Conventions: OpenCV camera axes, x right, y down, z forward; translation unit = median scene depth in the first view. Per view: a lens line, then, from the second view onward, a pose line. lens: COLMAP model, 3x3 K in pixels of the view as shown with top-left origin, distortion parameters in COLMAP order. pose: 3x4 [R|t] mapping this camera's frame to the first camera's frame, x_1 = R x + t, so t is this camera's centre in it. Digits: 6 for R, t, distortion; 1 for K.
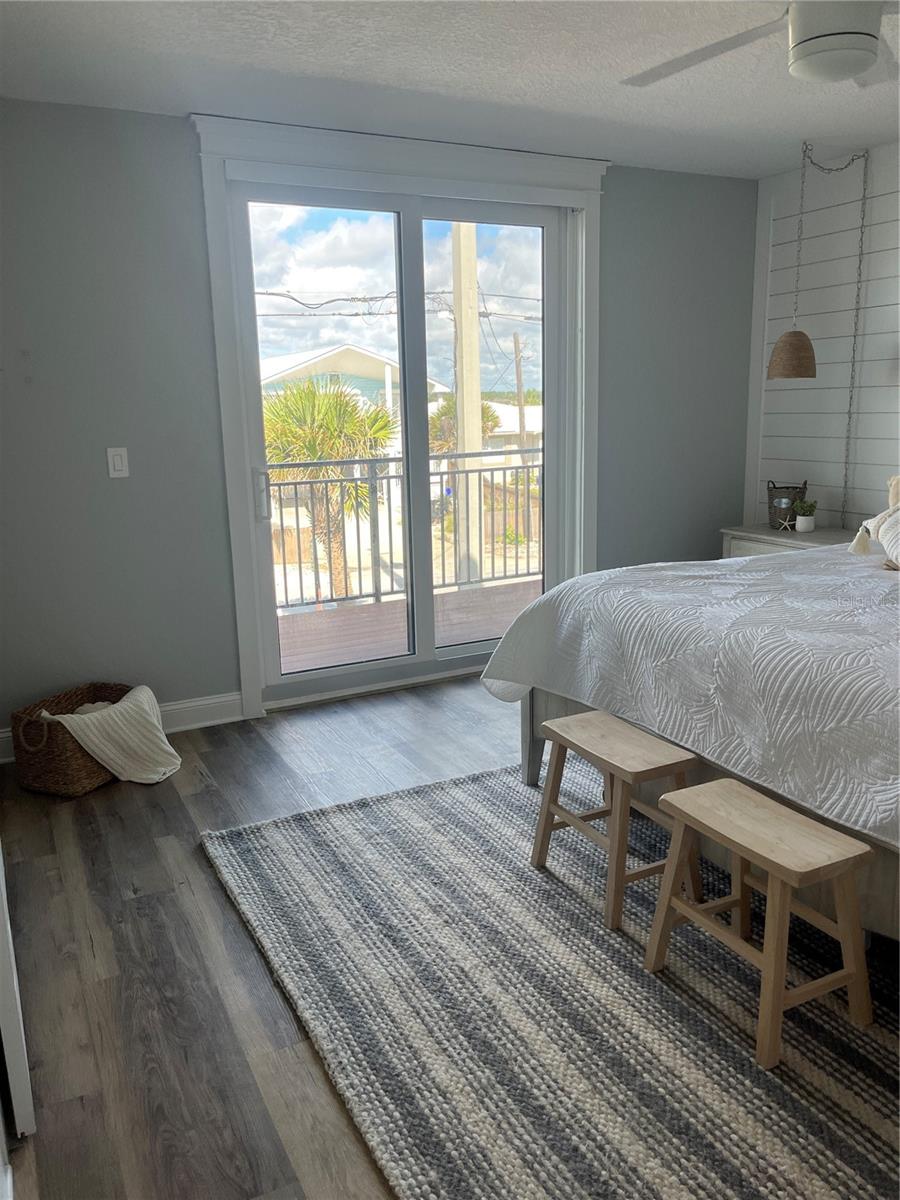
lens RADIAL K [[912.0, 0, 449.2], [0, 912.0, 604.3], [0, 0, 1]] dist [0.054464, -0.108026]
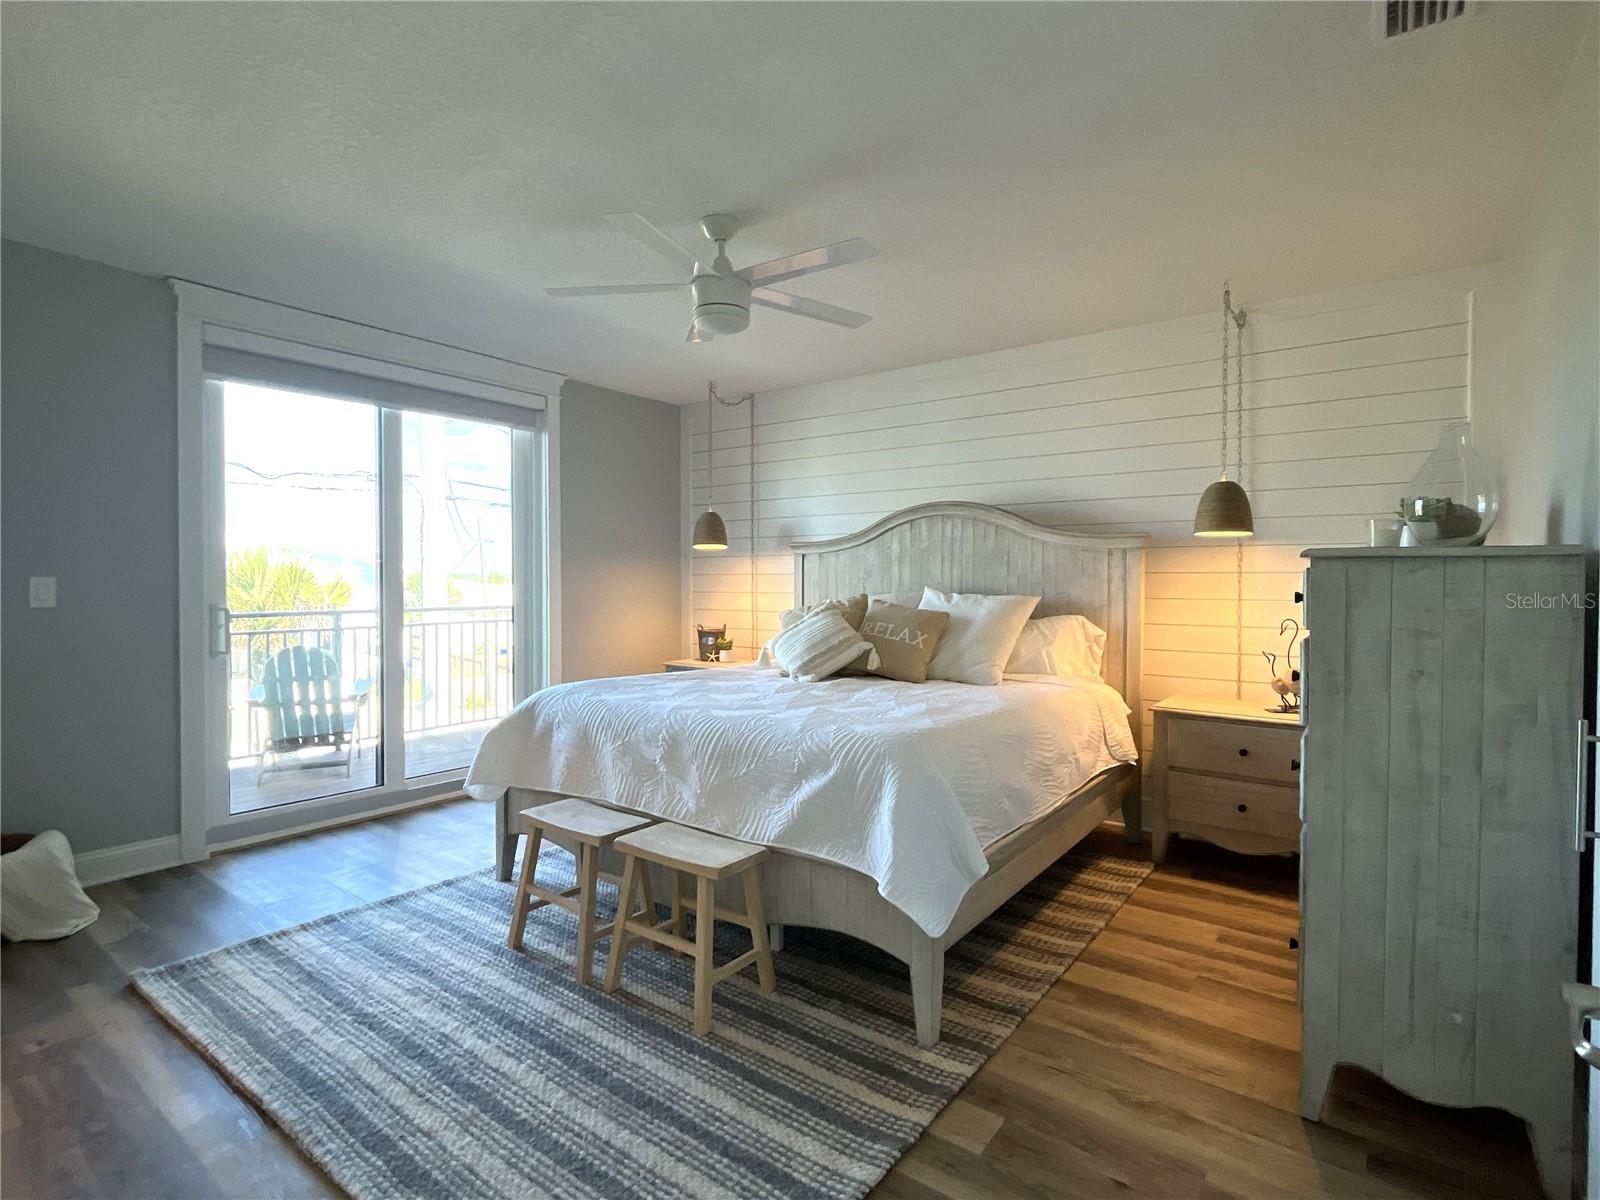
lens RADIAL K [[794.7, 0, 810.6], [0, 794.7, 595.4], [0, 0, 1]] dist [-0.002265, 0.000176]
pose [[0.892919, 0.018379, 0.449843, -0.025272], [0.073835, 0.979661, -0.186584, 0.083882], [-0.444122, 0.199818, 0.873400, -0.102975]]
